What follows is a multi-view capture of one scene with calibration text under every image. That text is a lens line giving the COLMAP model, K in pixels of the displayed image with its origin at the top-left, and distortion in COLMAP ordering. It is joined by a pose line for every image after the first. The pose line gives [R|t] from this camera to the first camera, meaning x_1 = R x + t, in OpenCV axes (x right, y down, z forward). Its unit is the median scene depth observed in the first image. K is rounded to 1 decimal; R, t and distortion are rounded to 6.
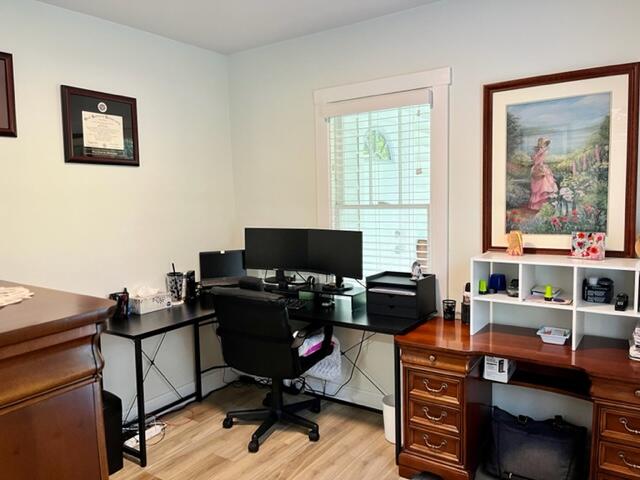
lens RADIAL K [[482.0, 0, 319.2], [0, 482.0, 242.8], [0, 0, 1]] dist [0.034566, -0.043643]
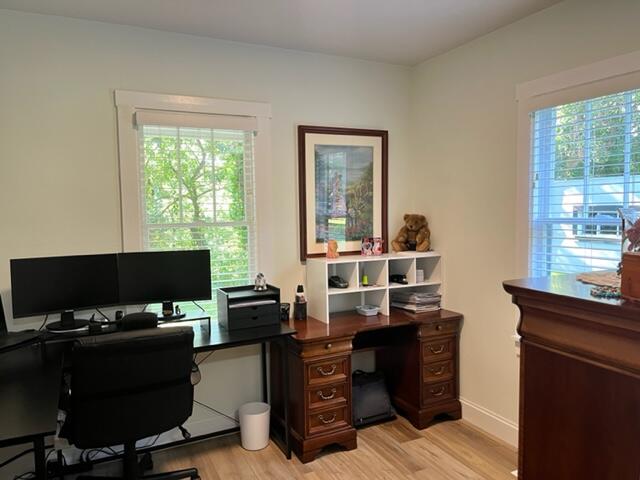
lens RADIAL K [[480.9, 0, 320.5], [0, 480.9, 239.7], [0, 0, 1]] dist [0.057623, 0.001131]
pose [[0.485797, -0.044672, 0.872929, -0.777802], [0.085987, 0.996291, 0.003133, -0.032714], [-0.869832, 0.073538, 0.487837, 0.388455]]
